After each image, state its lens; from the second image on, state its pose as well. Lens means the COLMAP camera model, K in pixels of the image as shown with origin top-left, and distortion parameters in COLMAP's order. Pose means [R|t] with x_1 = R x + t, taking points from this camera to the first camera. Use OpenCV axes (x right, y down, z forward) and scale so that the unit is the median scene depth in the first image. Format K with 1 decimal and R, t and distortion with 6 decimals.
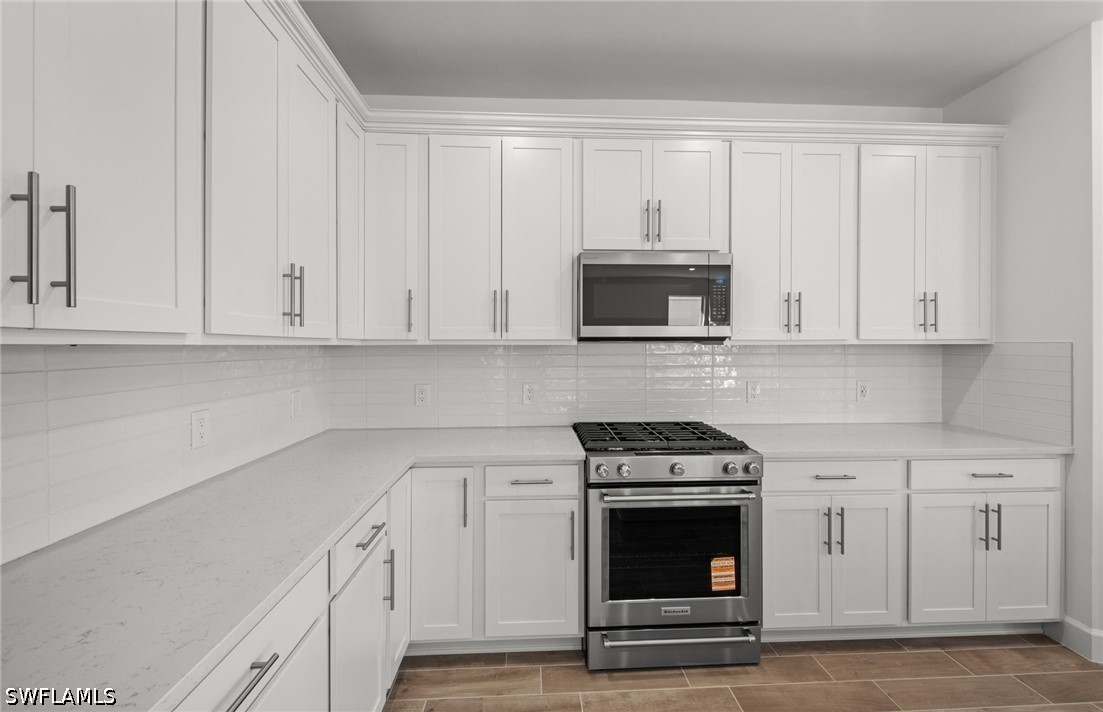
lens RADIAL K [[439.3, 0, 551.4], [0, 439.3, 342.9], [0, 0, 1]] dist [-0.000691, -0.000093]
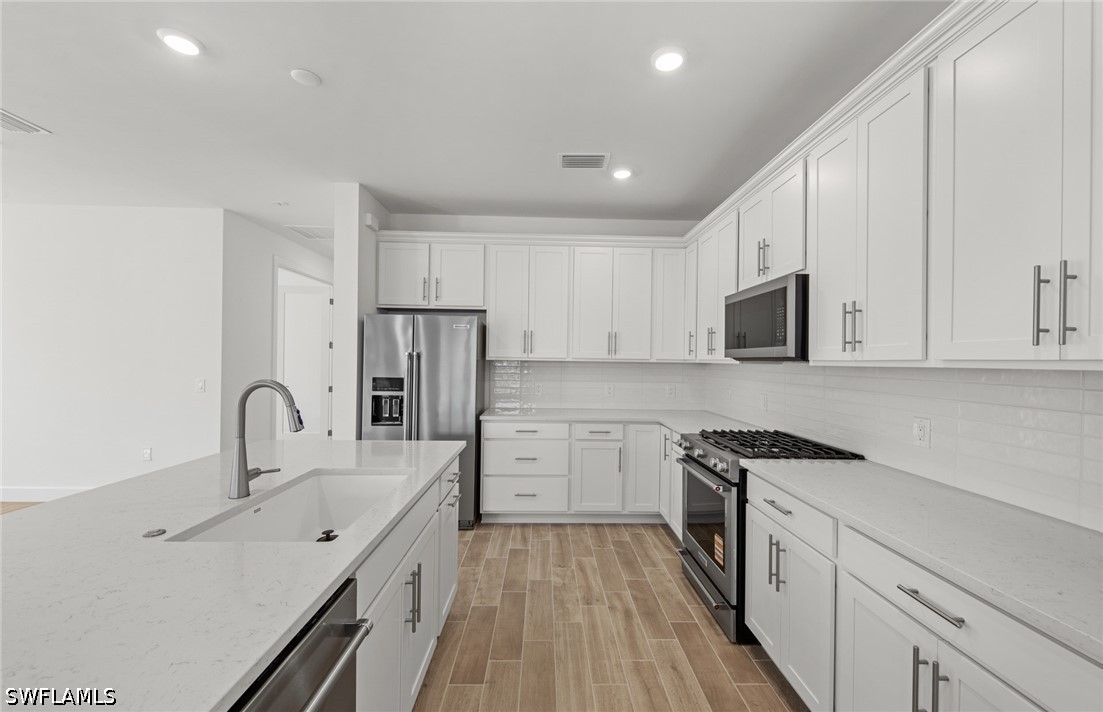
lens RADIAL K [[439.3, 0, 551.4], [0, 439.3, 342.9], [0, 0, 1]] dist [-0.000691, -0.000093]
pose [[-0.029452, -0.034787, -0.998961, 1.638877], [-0.017905, 0.999252, -0.034269, -0.001102], [0.999406, 0.016877, -0.030052, 0.546411]]
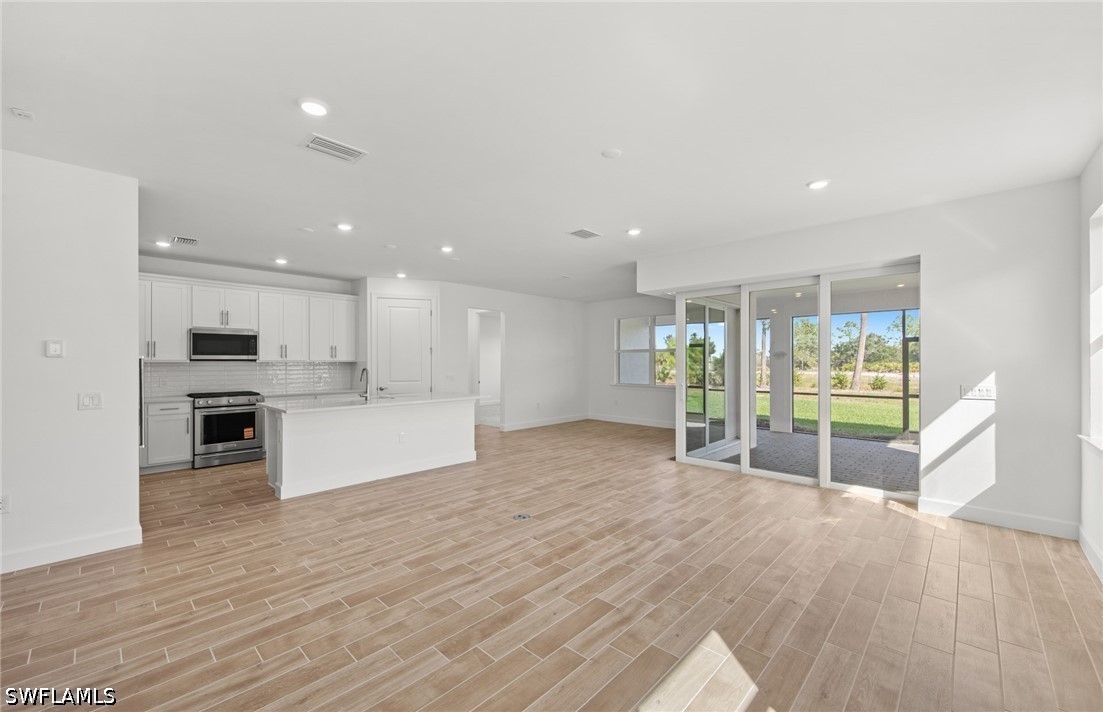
lens RADIAL K [[434.4, 0, 550.6], [0, 434.4, 363.6], [0, 0, 1]] dist [-0.000759, -0.000061]
pose [[0.728859, -0.001600, 0.684662, -0.173374], [0.001934, 0.999998, 0.000278, 0.020429], [-0.684661, 0.001122, 0.728861, -2.808590]]
